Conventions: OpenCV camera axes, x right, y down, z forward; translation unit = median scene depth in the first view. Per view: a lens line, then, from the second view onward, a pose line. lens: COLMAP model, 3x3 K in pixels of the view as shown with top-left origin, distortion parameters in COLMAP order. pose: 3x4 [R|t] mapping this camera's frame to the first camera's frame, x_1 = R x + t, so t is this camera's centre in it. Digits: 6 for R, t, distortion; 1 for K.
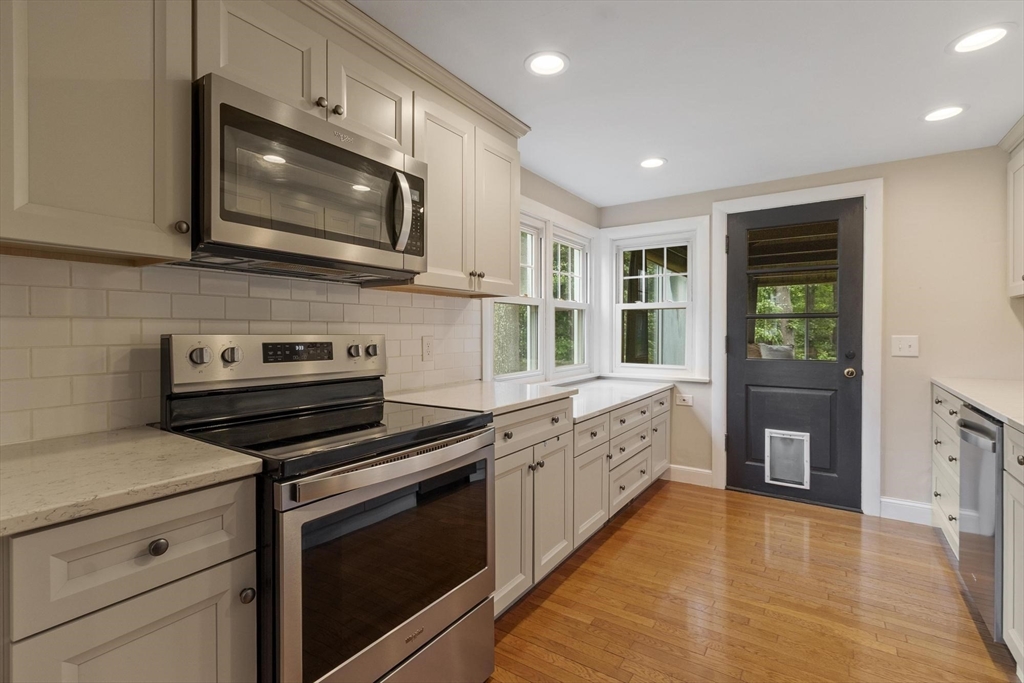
lens RADIAL K [[461.0, 0, 516.0], [0, 461.0, 335.1], [0, 0, 1]] dist [0.001502, -0.001172]
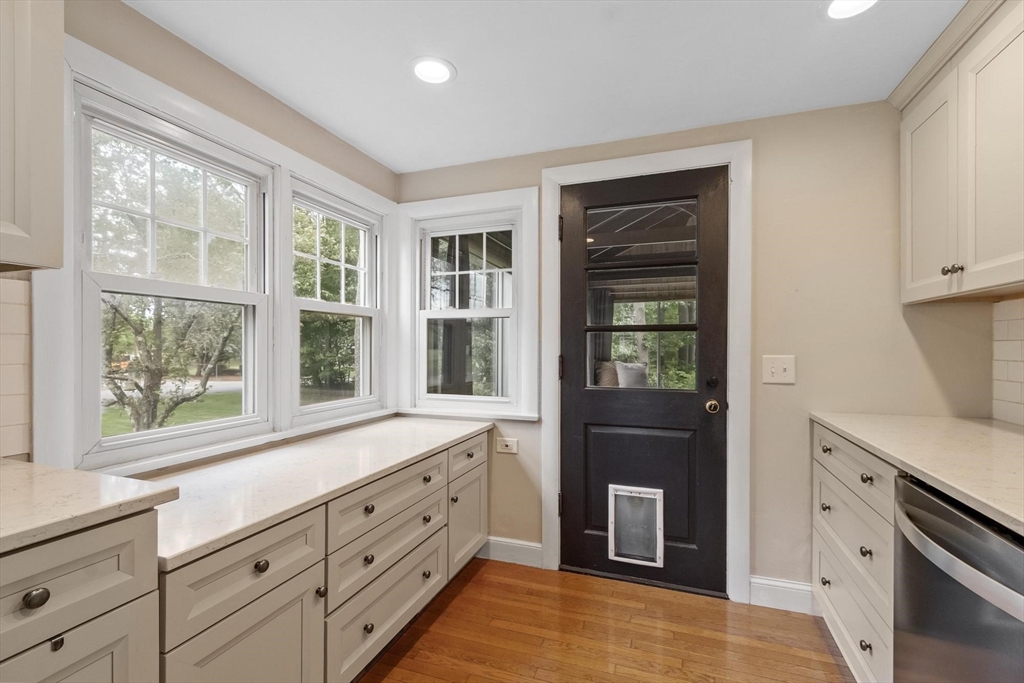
lens RADIAL K [[447.1, 0, 515.0], [0, 447.1, 351.1], [0, 0, 1]] dist [0.002336, -0.000258]
pose [[0.968467, -0.000935, 0.249140, 0.272515], [0.001471, 0.999997, -0.001968, -0.005130], [-0.249138, 0.002272, 0.968465, 0.435233]]
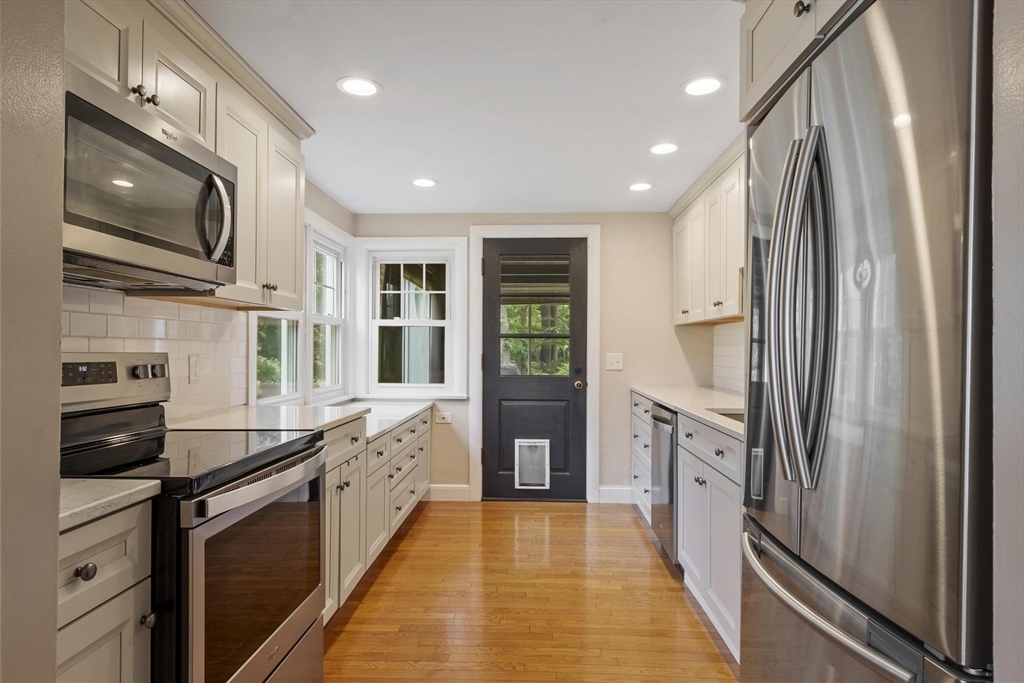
lens RADIAL K [[557.3, 0, 504.1], [0, 557.3, 345.4], [0, 0, 1]] dist [0.004374, 0.000547]
pose [[0.857390, 0.006533, 0.514625, -0.194597], [0.000722, 0.999903, -0.013896, 0.000095], [-0.514666, 0.012286, 0.857303, -0.142734]]
